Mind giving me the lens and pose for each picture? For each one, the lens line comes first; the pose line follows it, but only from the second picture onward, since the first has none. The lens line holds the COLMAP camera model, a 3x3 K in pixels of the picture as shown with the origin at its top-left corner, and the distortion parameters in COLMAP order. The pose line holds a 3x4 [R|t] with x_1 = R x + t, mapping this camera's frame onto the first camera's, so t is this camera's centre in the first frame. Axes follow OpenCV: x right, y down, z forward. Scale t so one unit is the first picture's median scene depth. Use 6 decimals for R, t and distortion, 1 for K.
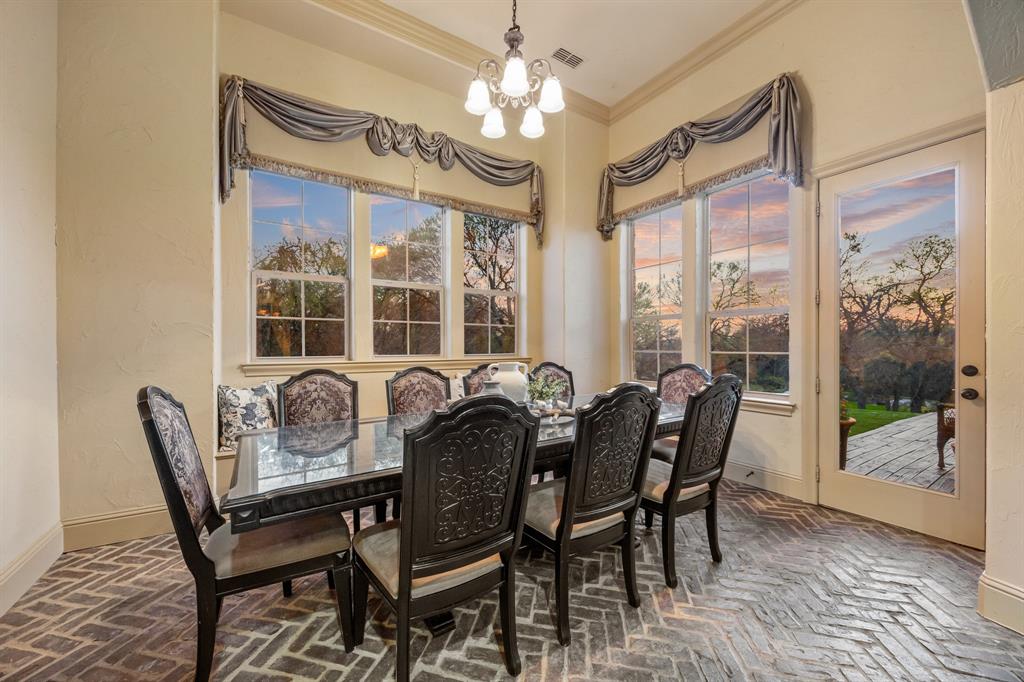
lens RADIAL K [[390.8, 0, 510.1], [0, 390.8, 340.4], [0, 0, 1]] dist [-0.002611, -0.000205]
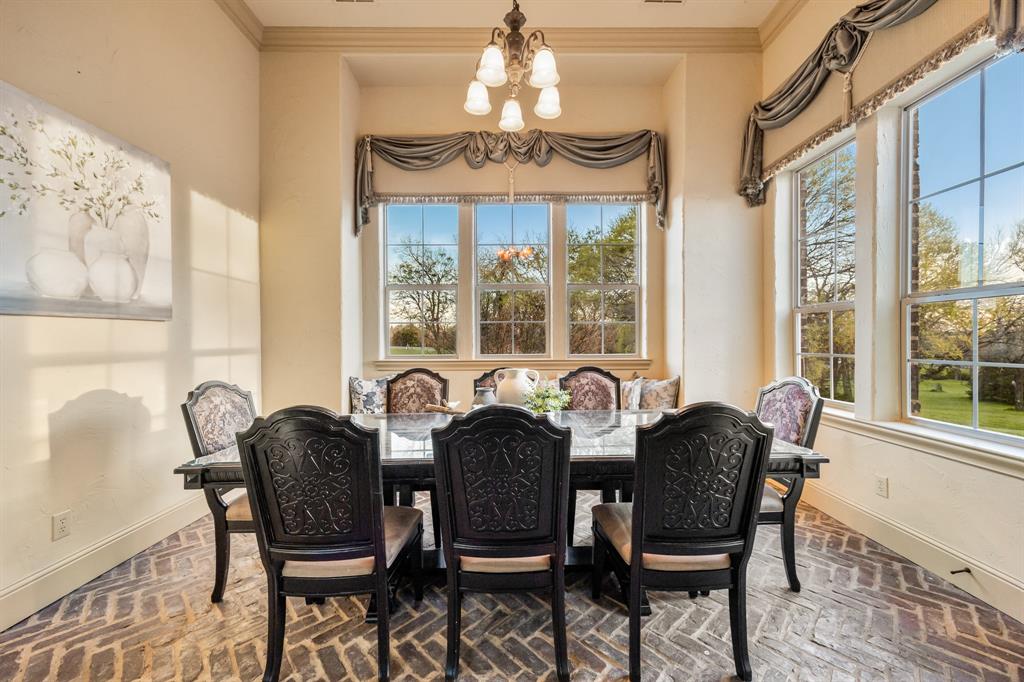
lens RADIAL K [[396.0, 0, 514.4], [0, 396.0, 336.4], [0, 0, 1]] dist [-0.000714, 0.000000]
pose [[0.846804, -0.005733, -0.531874, 0.374271], [0.010811, 0.999921, 0.006433, -0.020960], [0.531795, -0.011198, 0.846799, 0.144991]]
